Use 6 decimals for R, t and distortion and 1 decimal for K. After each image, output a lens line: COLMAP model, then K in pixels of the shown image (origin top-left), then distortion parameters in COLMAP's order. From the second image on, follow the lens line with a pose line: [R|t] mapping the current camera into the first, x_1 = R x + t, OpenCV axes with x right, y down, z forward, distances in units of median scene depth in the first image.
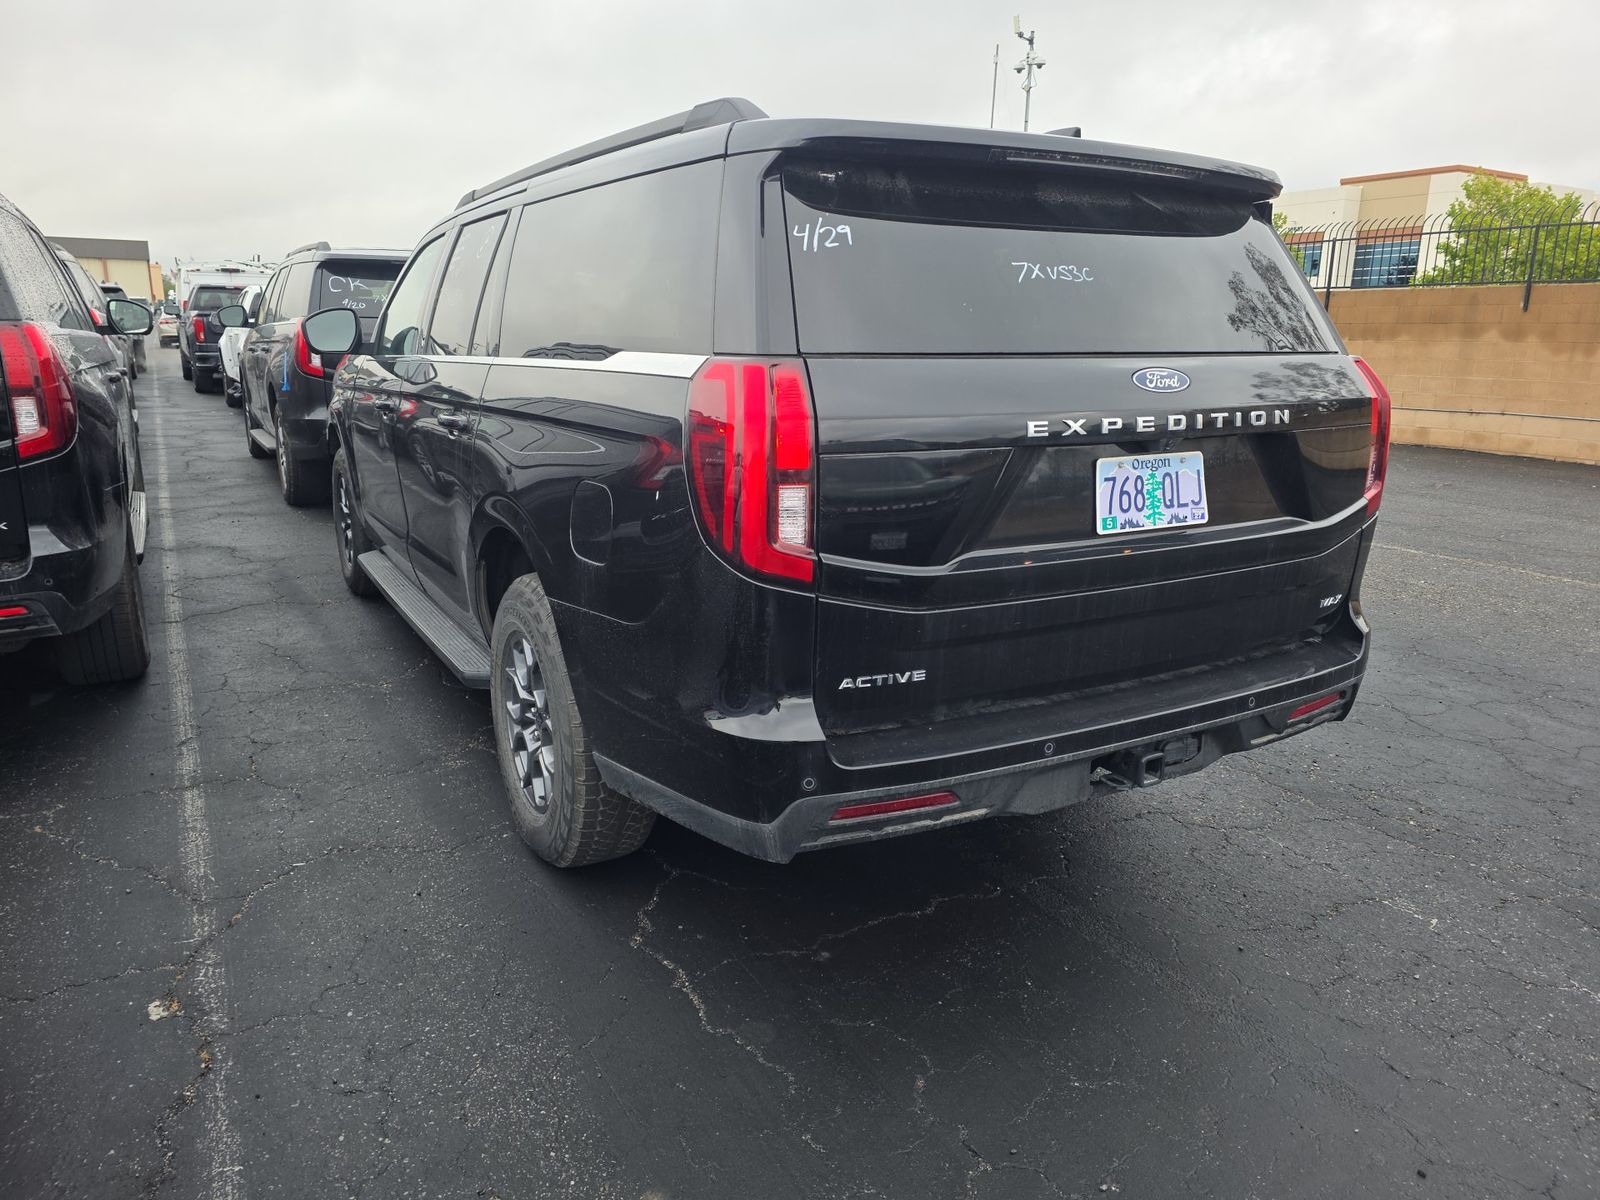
lens RADIAL K [[1085.3, 0, 800.0], [0, 1085.3, 600.0], [0, 0, 1]] dist [0.095617, -0.109680]
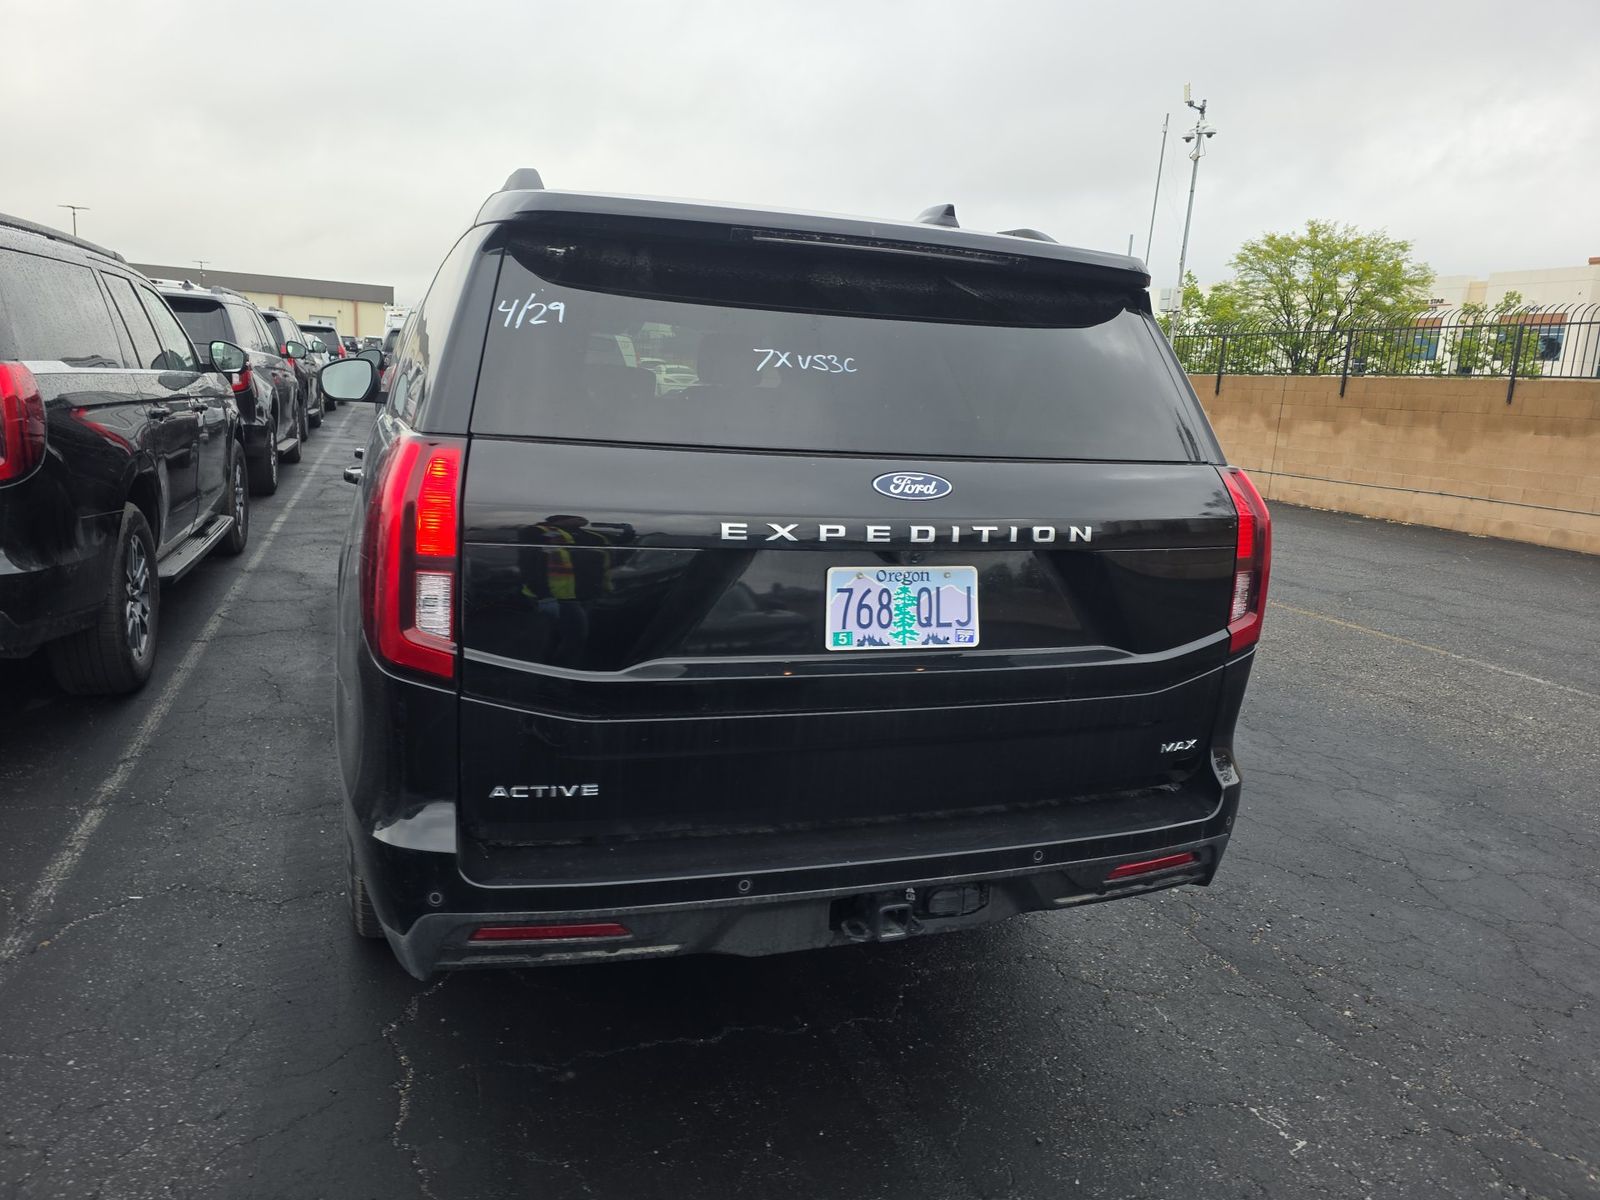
lens RADIAL K [[1075.9, 0, 798.0], [0, 1075.9, 594.7], [0, 0, 1]] dist [0.098629, -0.103837]
pose [[0.980594, 0.080058, -0.178960, 0.394782], [-0.089255, 0.995040, -0.043931, -0.063064], [0.174556, 0.059051, 0.982875, 0.120476]]
